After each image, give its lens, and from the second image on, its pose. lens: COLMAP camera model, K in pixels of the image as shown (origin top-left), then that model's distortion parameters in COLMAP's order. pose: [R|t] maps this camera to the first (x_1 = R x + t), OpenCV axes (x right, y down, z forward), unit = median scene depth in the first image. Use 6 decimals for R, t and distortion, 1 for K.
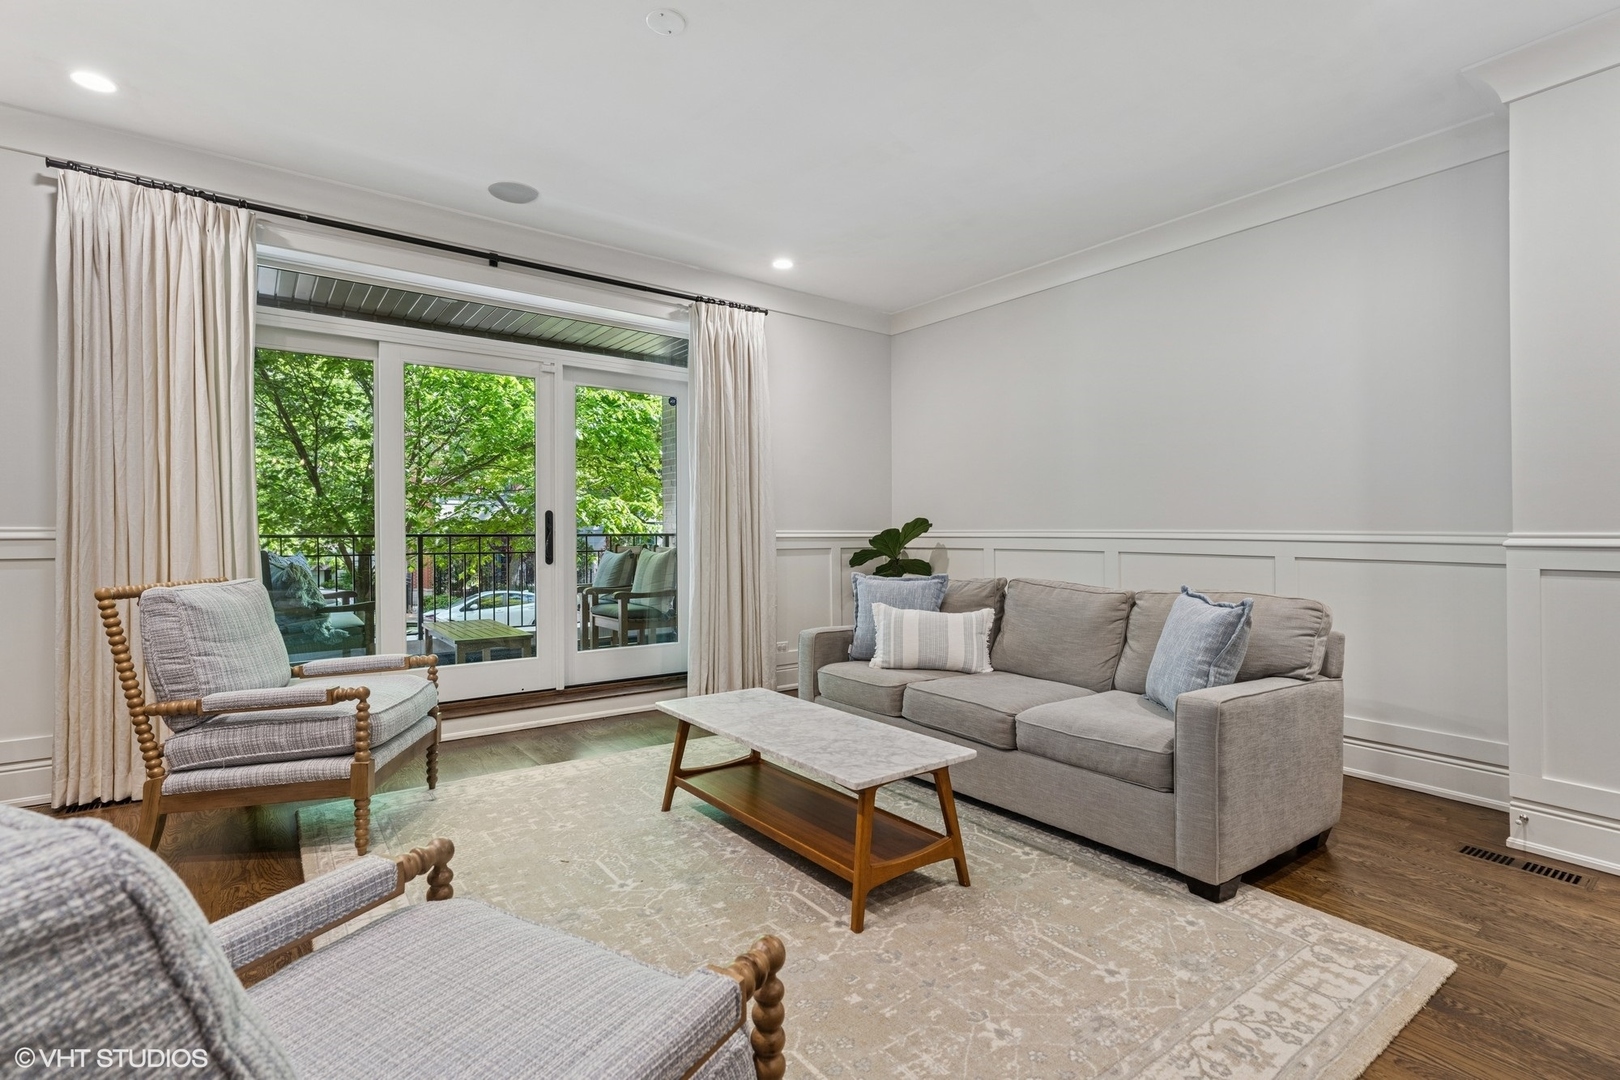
lens RADIAL K [[754.5, 0, 803.5], [0, 754.5, 552.6], [0, 0, 1]] dist [0.001408, -0.001171]
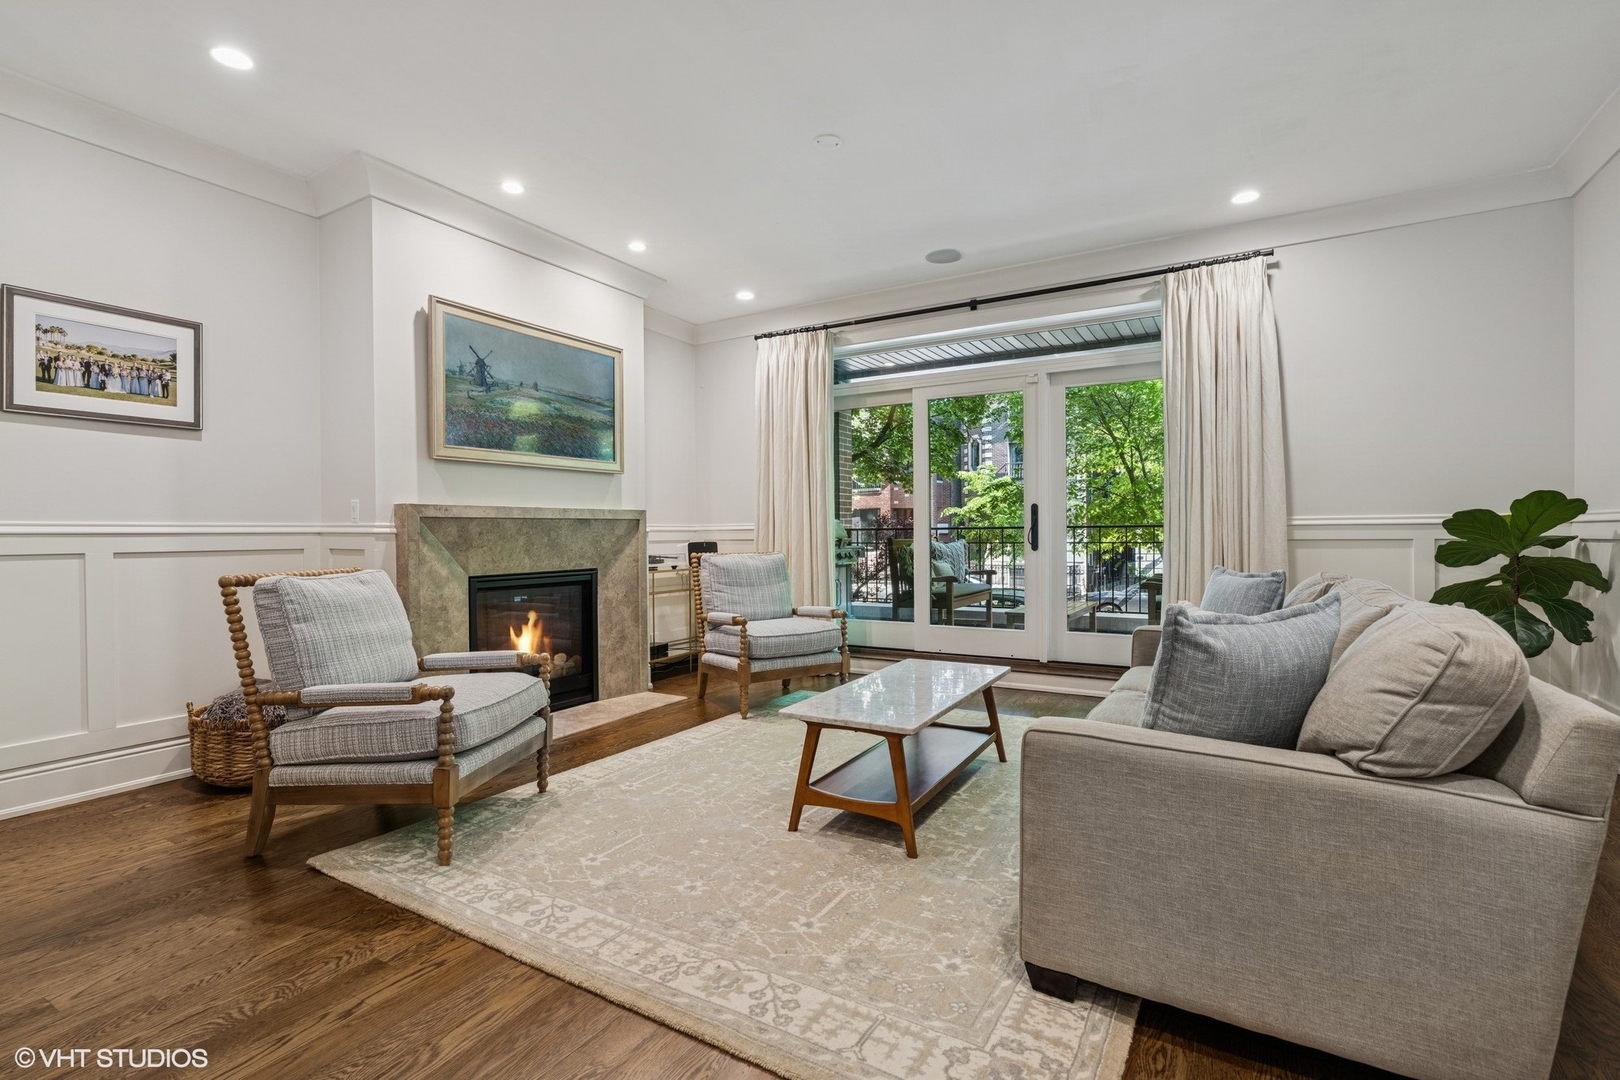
lens RADIAL K [[754.5, 0, 800.3], [0, 754.5, 532.0], [0, 0, 1]] dist [0.001408, -0.001171]
pose [[0.392704, -0.005794, -0.919647, 0.911137], [-0.015637, 0.999794, -0.012977, 0.012798], [0.919532, 0.019477, 0.392532, 0.371645]]
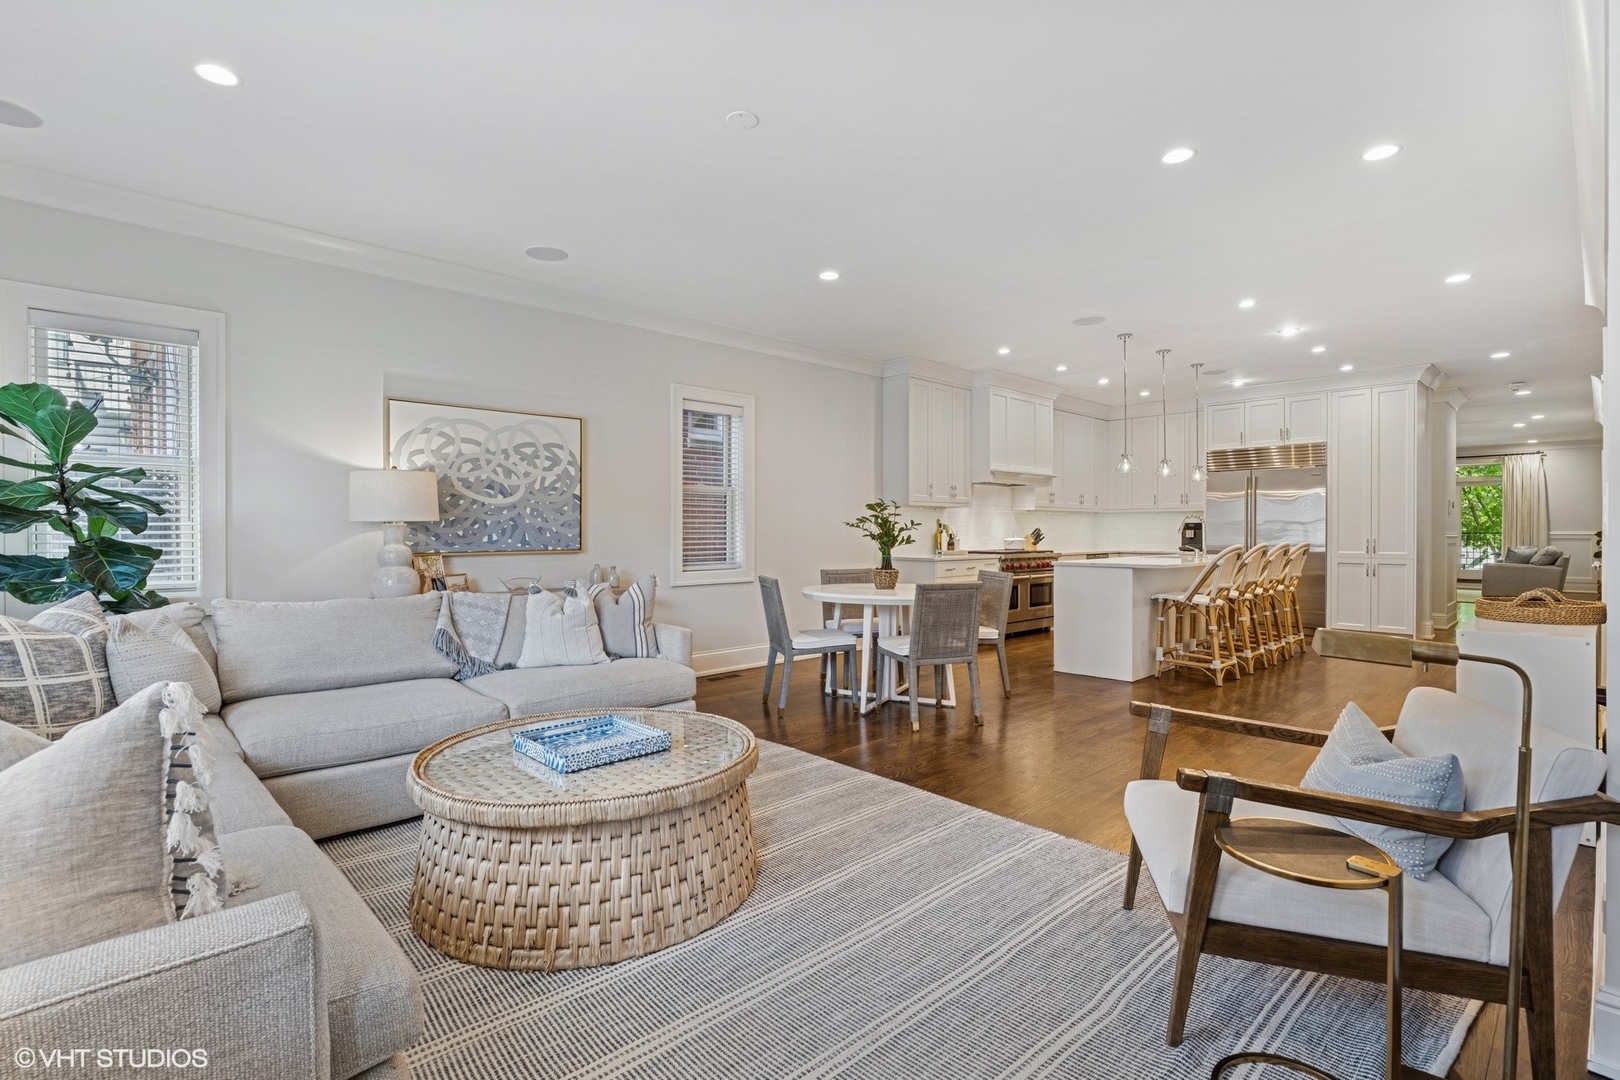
lens RADIAL K [[754.5, 0, 804.7], [0, 754.5, 532.0], [0, 0, 1]] dist [0.001408, -0.001171]
pose [[0.125157, 0.000996, -0.992137, 4.240827], [-0.023466, 0.999723, -0.001957, 0.078879], [0.991859, 0.023526, 0.125145, -3.639466]]
